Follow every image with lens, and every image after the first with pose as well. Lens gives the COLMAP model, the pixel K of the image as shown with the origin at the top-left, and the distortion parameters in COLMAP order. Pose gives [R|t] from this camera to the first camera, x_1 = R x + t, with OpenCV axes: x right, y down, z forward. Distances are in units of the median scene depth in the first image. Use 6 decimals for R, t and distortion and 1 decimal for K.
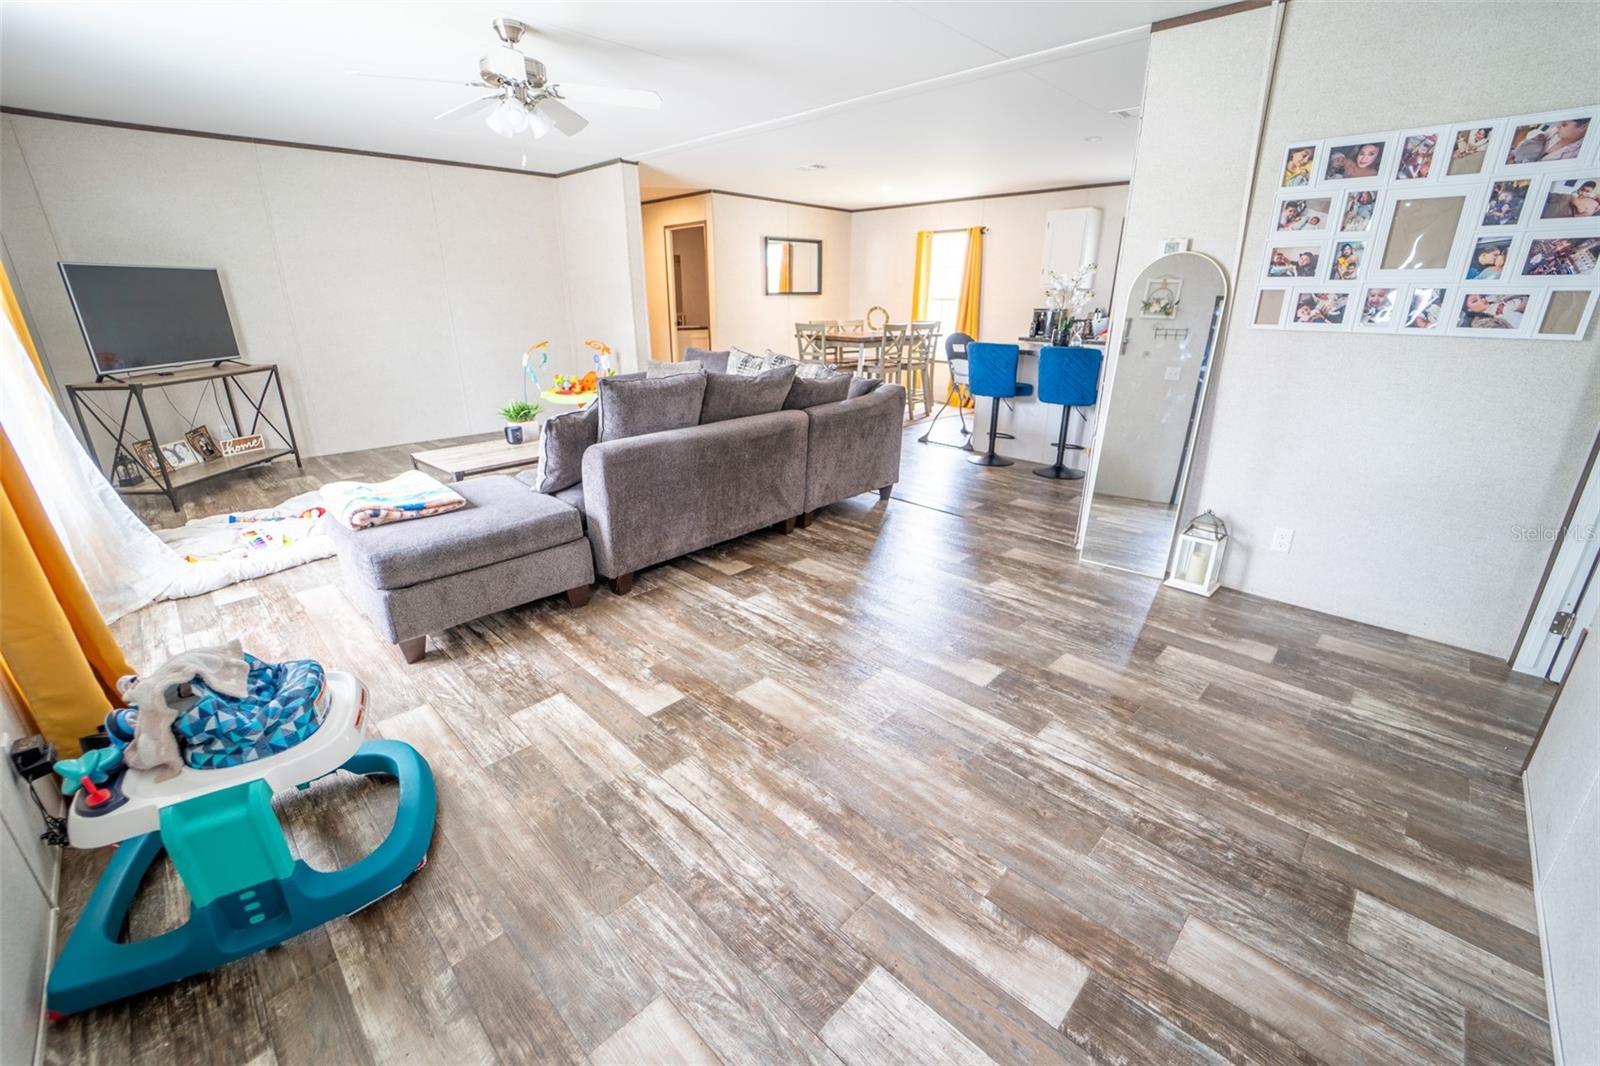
lens RADIAL K [[647.8, 0, 792.7], [0, 647.8, 559.6], [0, 0, 1]] dist [-0.025277, 0.001827]
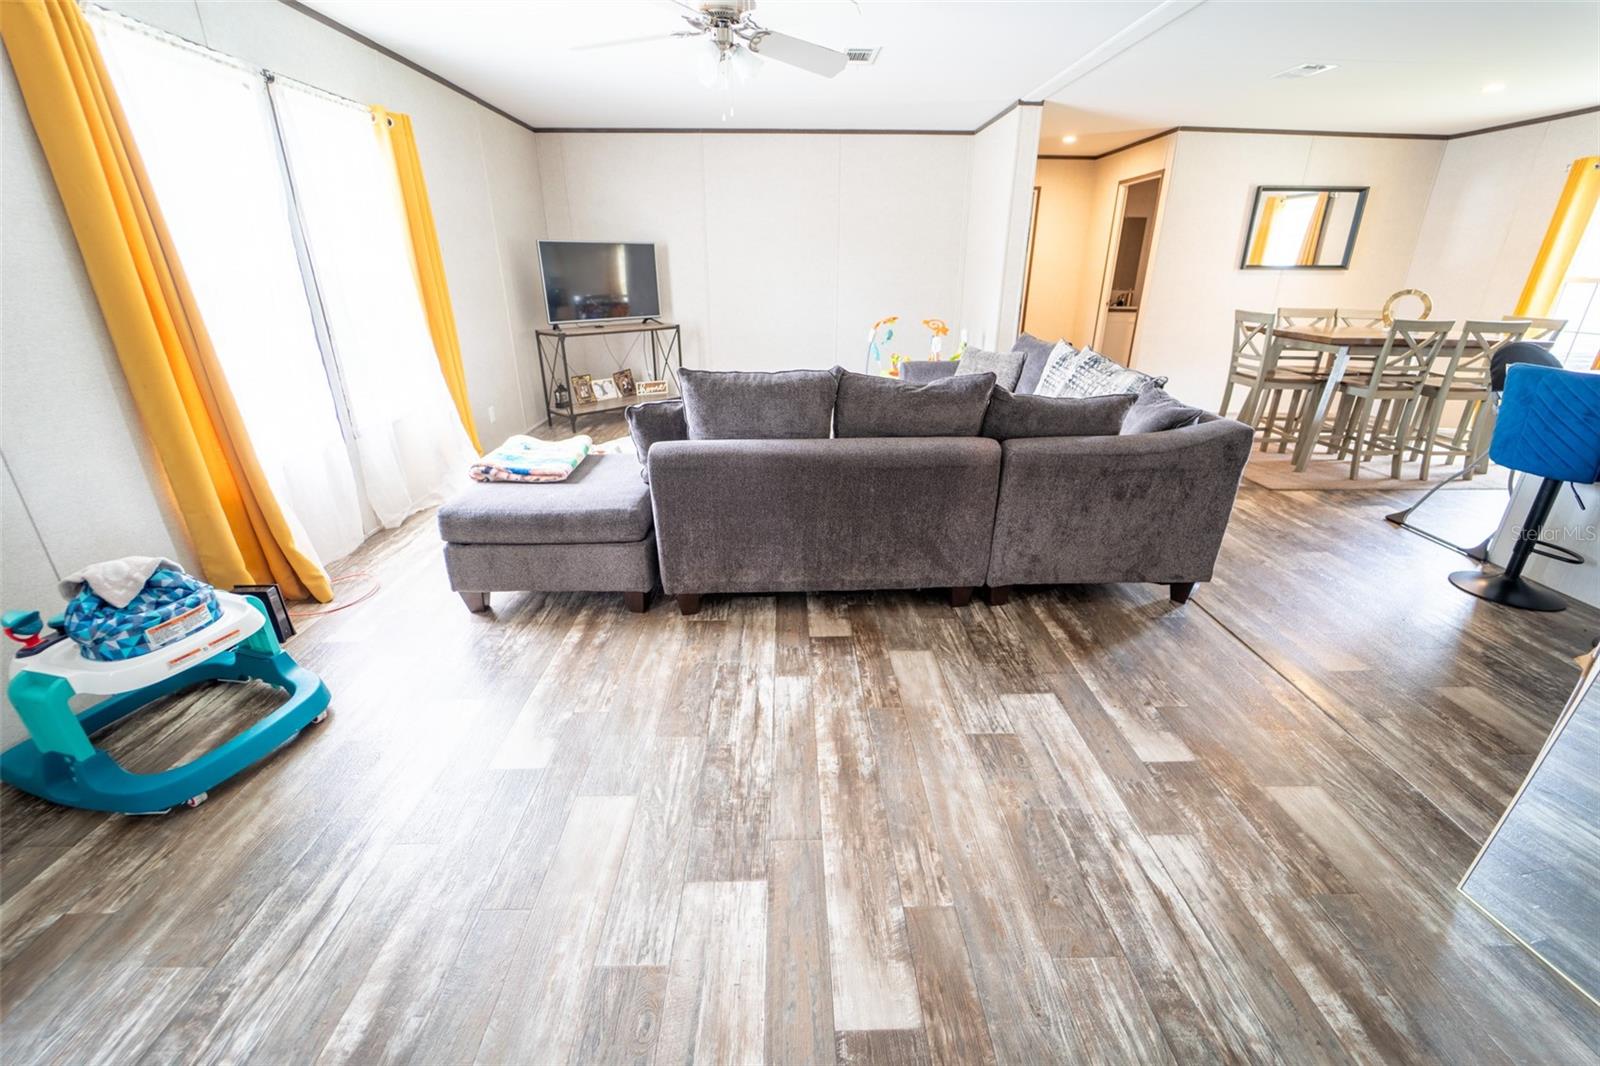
lens RADIAL K [[647.8, 0, 805.8], [0, 647.8, 548.8], [0, 0, 1]] dist [-0.025277, 0.001827]
pose [[0.717038, 0.275127, -0.640438, 0.334587], [-0.260121, 0.958048, 0.120337, -0.153574], [0.646679, 0.080305, 0.758523, 0.375823]]
